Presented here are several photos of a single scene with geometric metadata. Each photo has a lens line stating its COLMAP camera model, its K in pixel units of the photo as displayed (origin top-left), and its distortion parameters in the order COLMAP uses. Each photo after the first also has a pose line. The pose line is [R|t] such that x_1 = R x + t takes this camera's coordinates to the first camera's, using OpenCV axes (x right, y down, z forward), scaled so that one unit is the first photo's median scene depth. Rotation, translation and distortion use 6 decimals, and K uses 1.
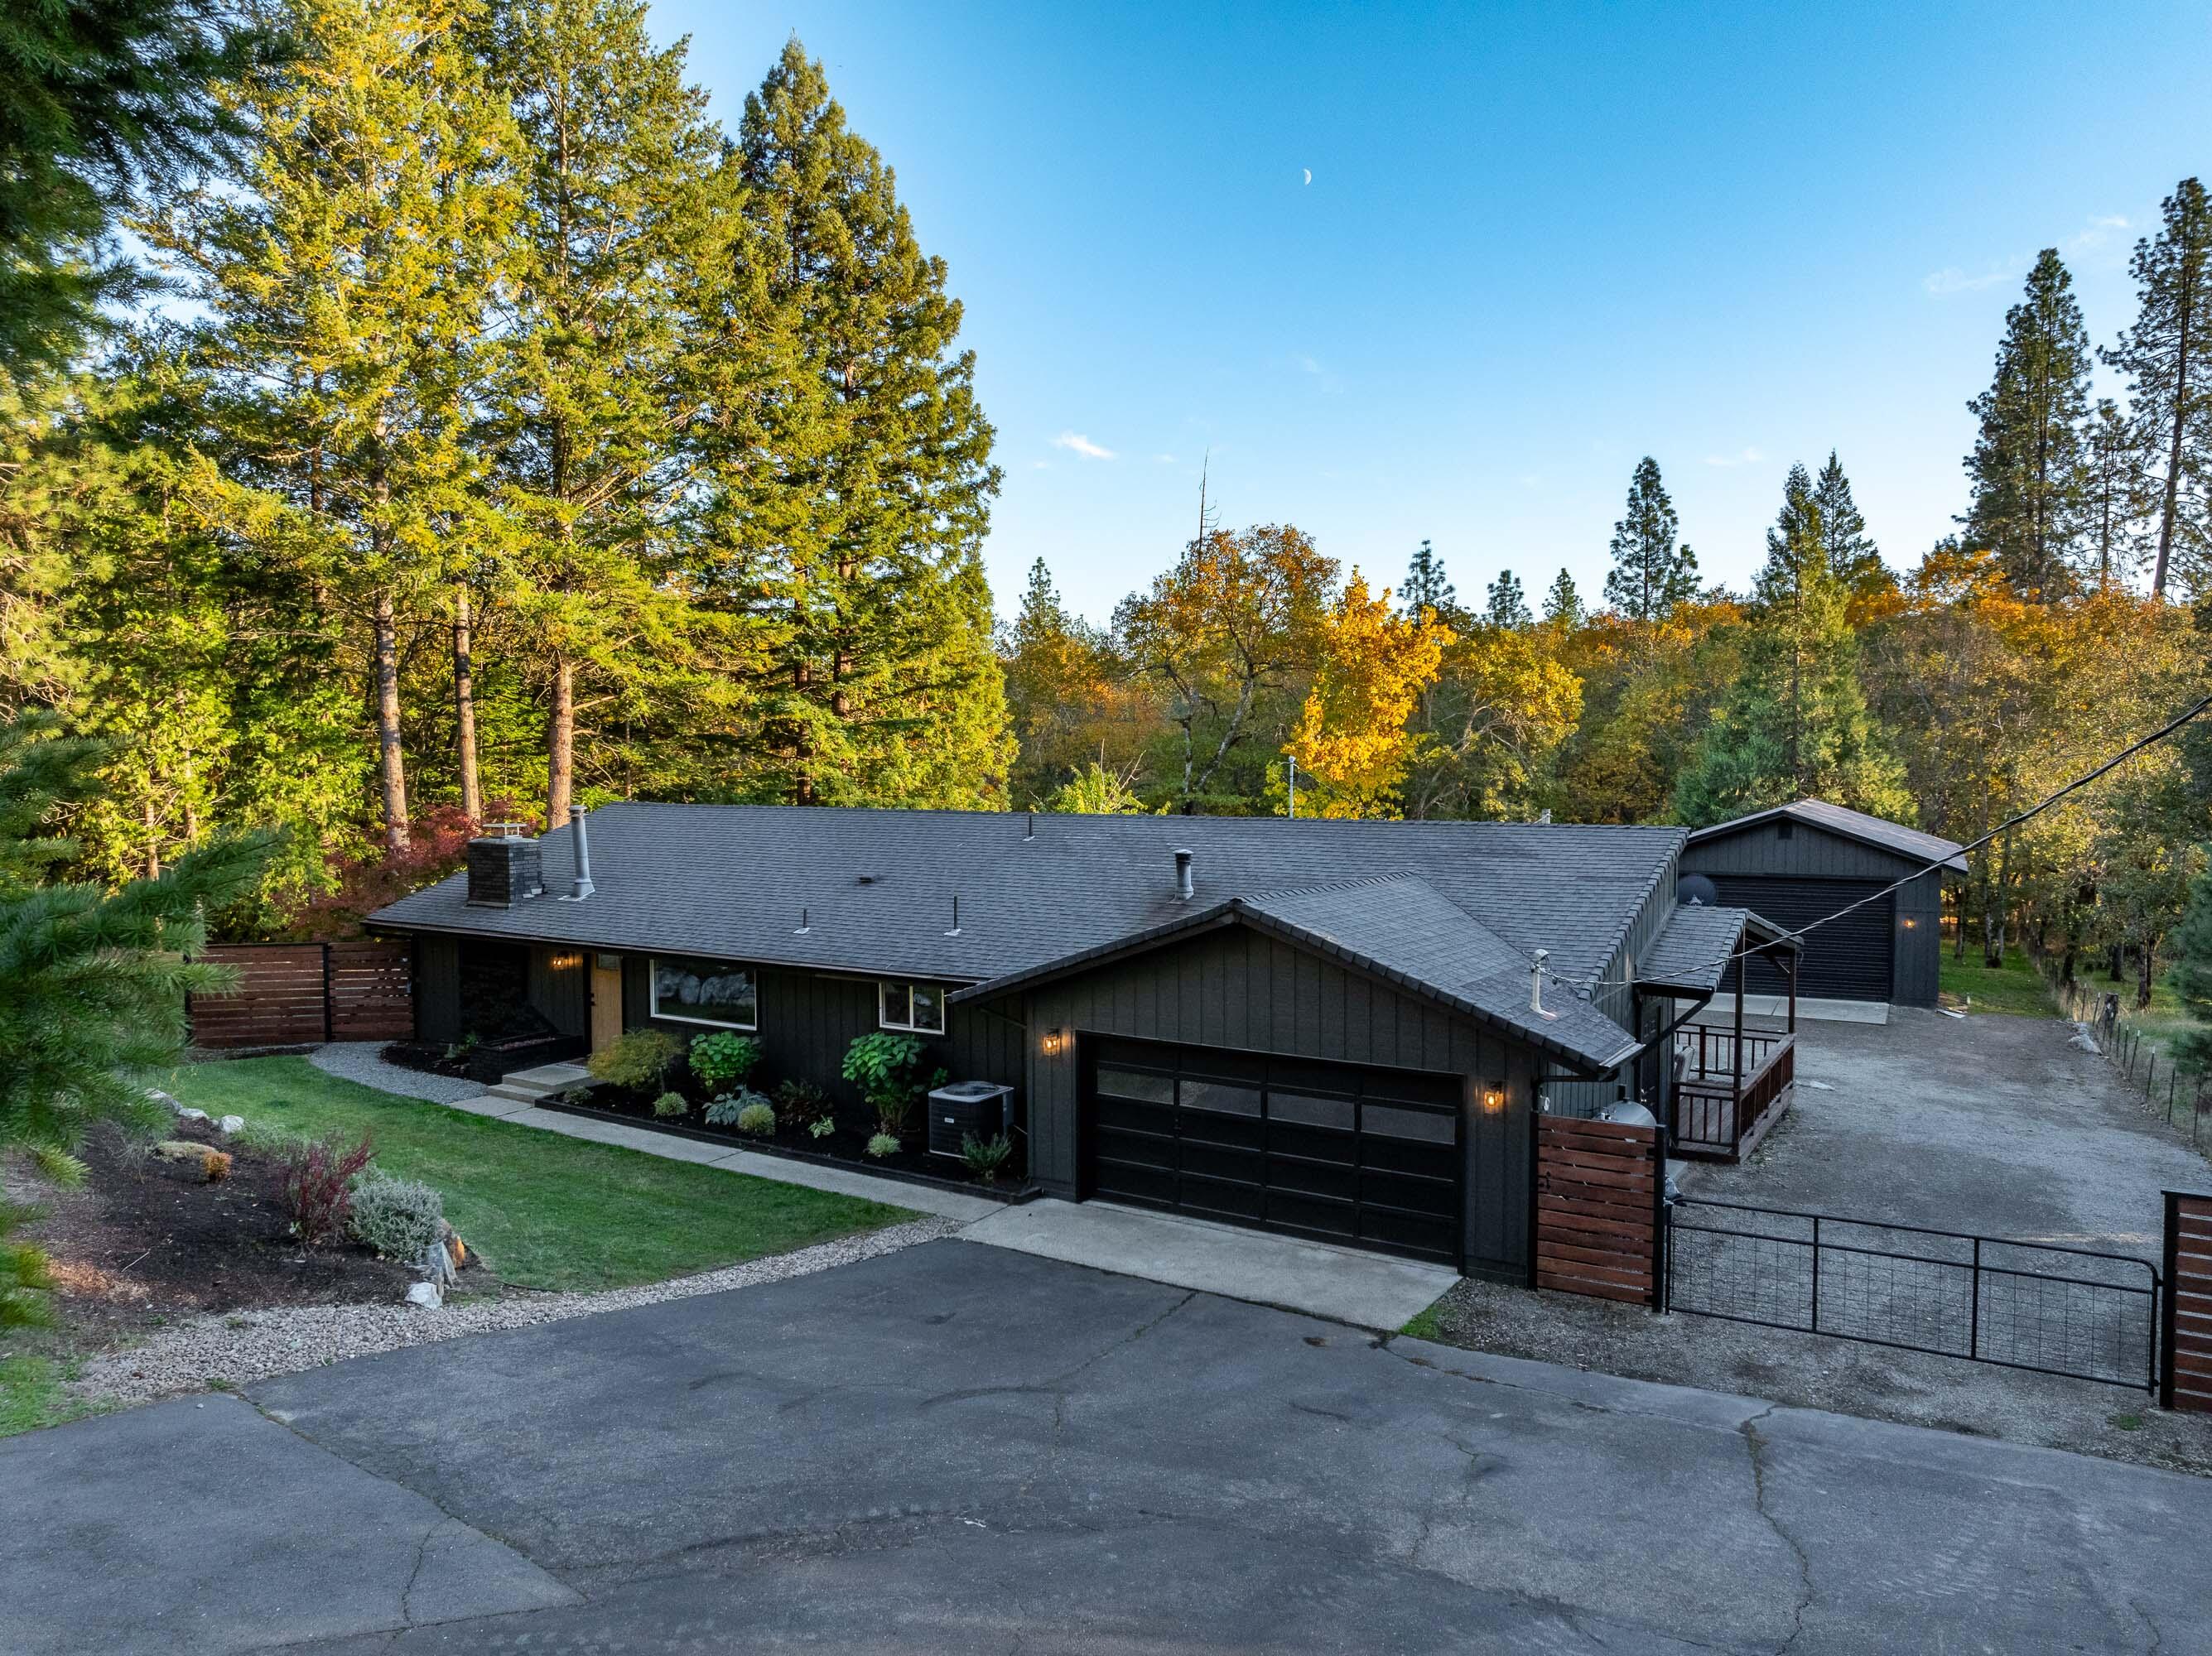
lens RADIAL K [[1550.2, 0, 1111.9], [0, 1550.2, 824.3], [0, 0, 1]] dist [0.002124, -0.049346]
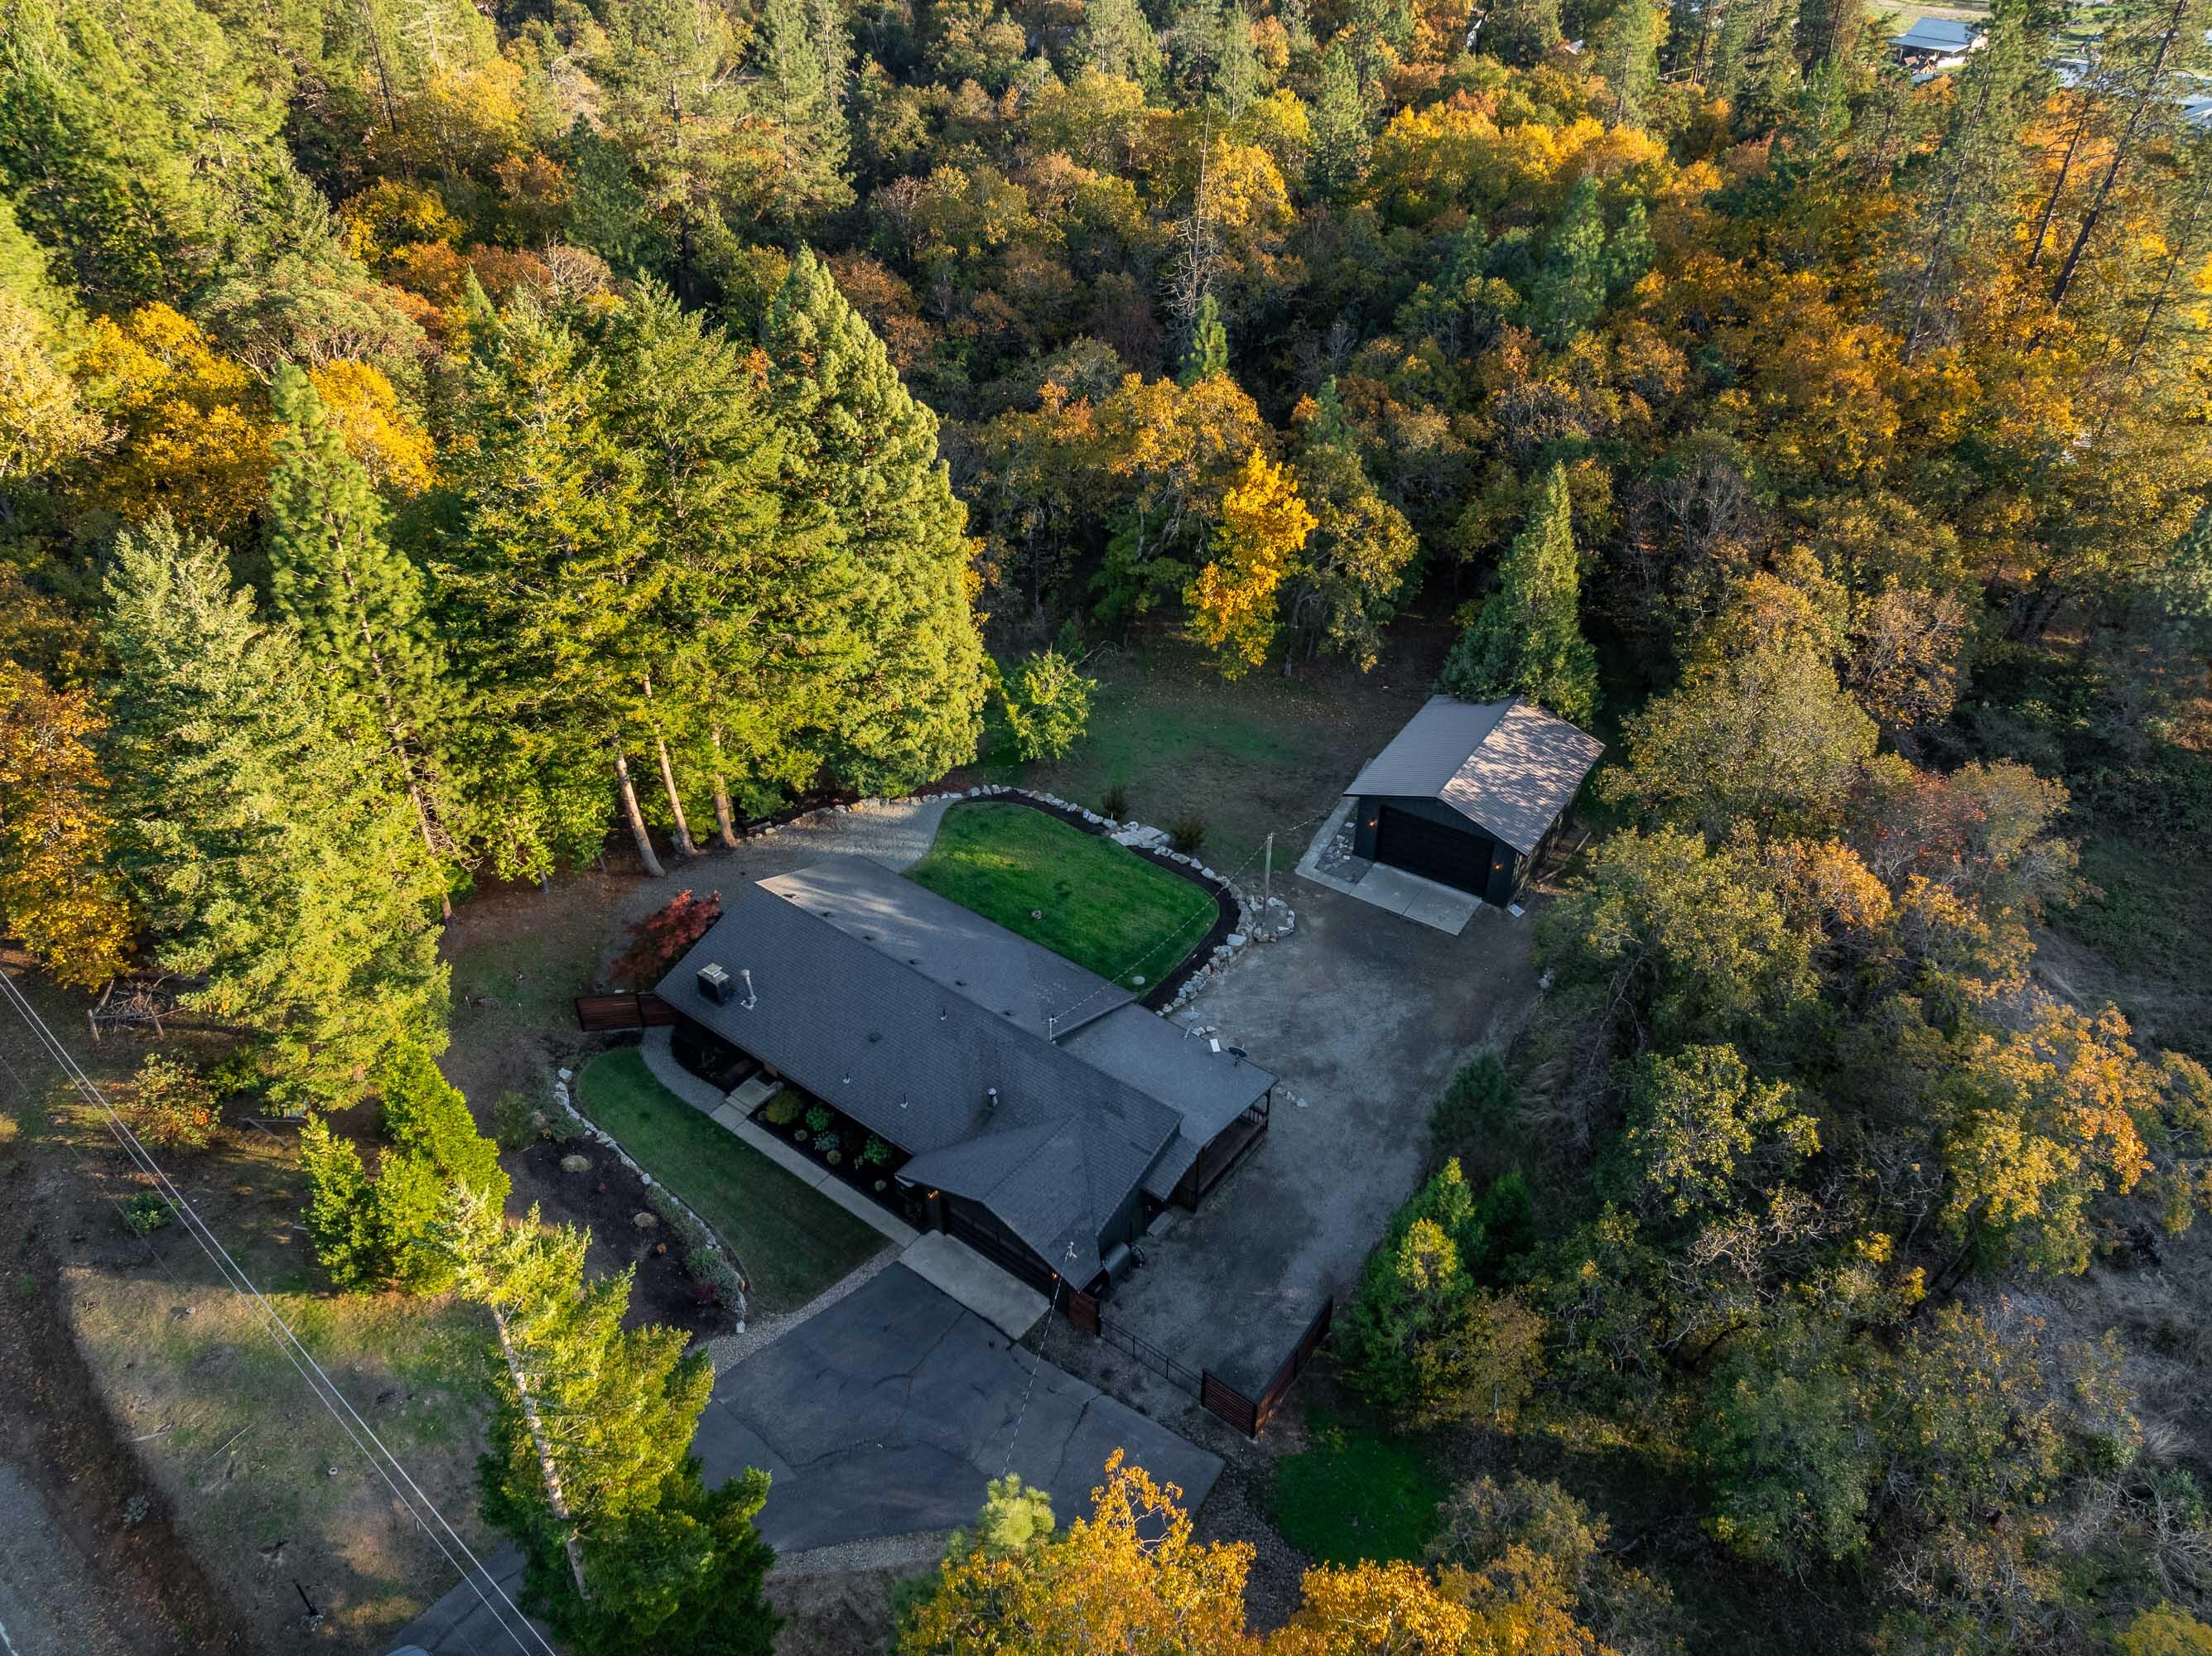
lens RADIAL K [[1550.2, 0, 1111.9], [0, 1550.2, 824.3], [0, 0, 1]] dist [0.002124, -0.049346]
pose [[0.996523, 0.051479, -0.065518, 0.125635], [-0.008170, 0.842891, 0.538023, -0.558987], [0.082921, -0.535616, 0.840380, -0.281994]]
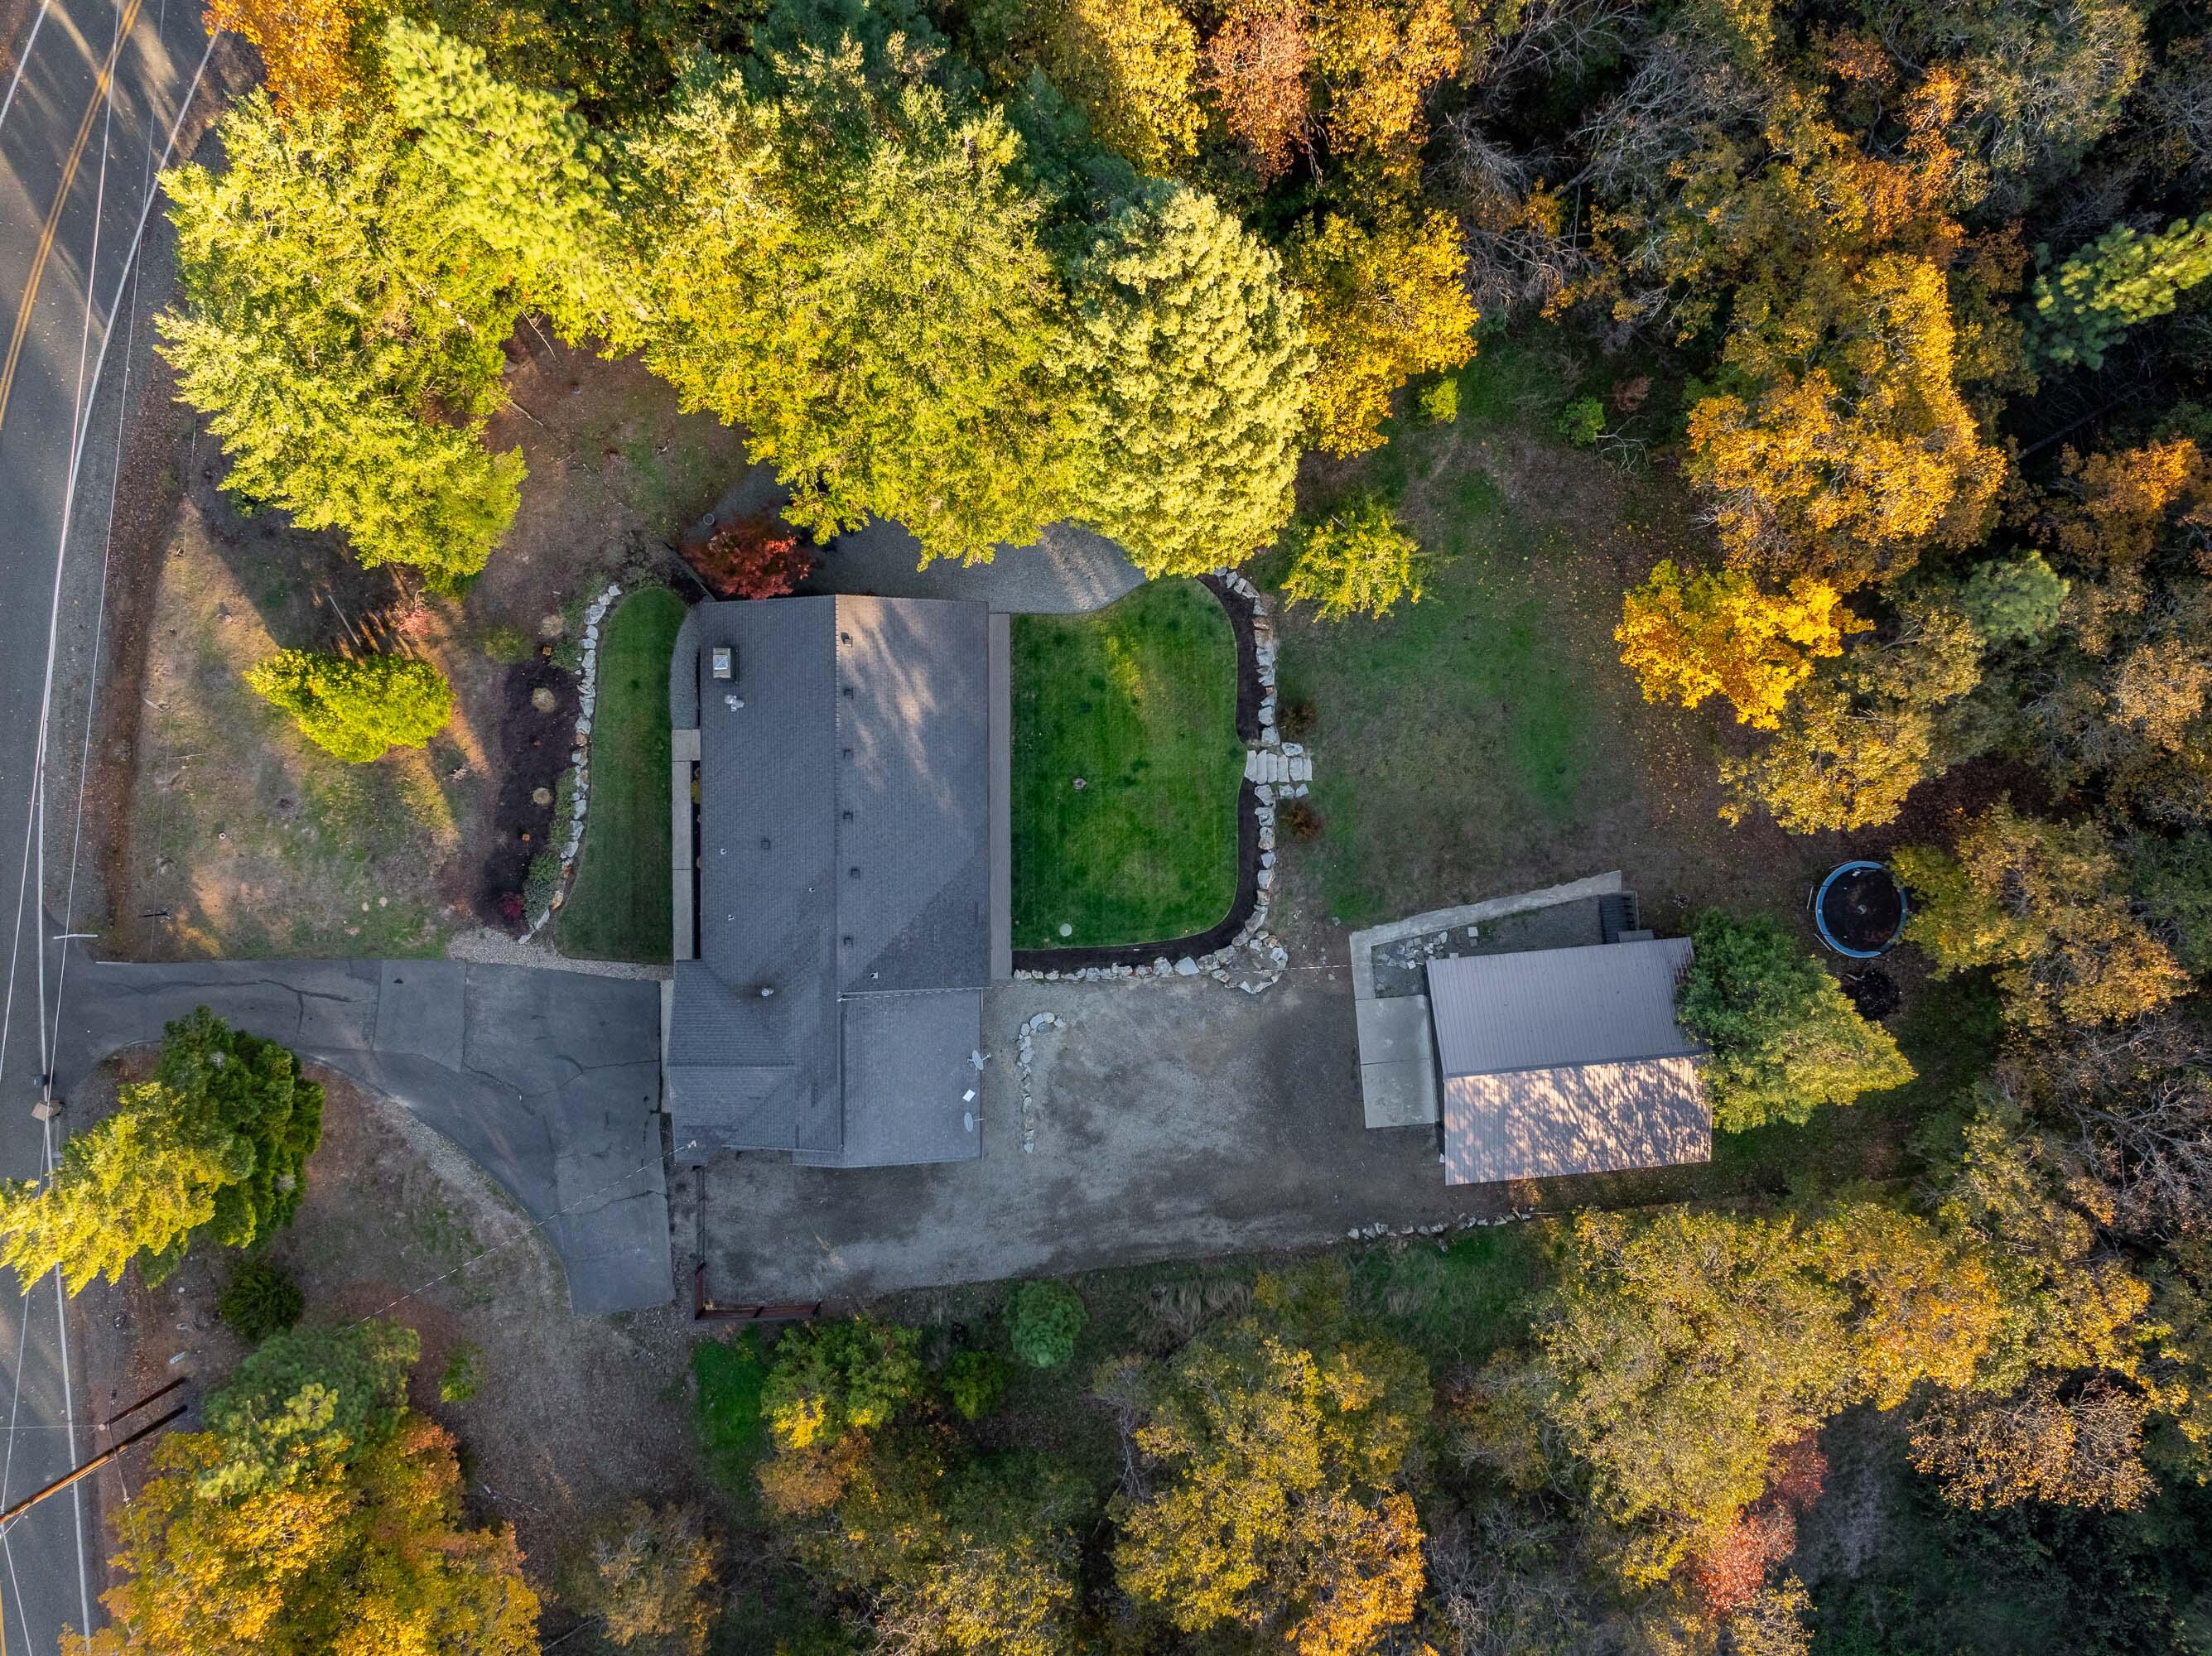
lens RADIAL K [[1550.2, 0, 1111.9], [0, 1550.2, 824.3], [0, 0, 1]] dist [0.002124, -0.049346]
pose [[0.545039, 0.838377, -0.007516, 0.051100], [-0.049508, 0.041132, 0.997926, -0.914706], [0.836947, -0.543537, 0.063925, 0.496743]]
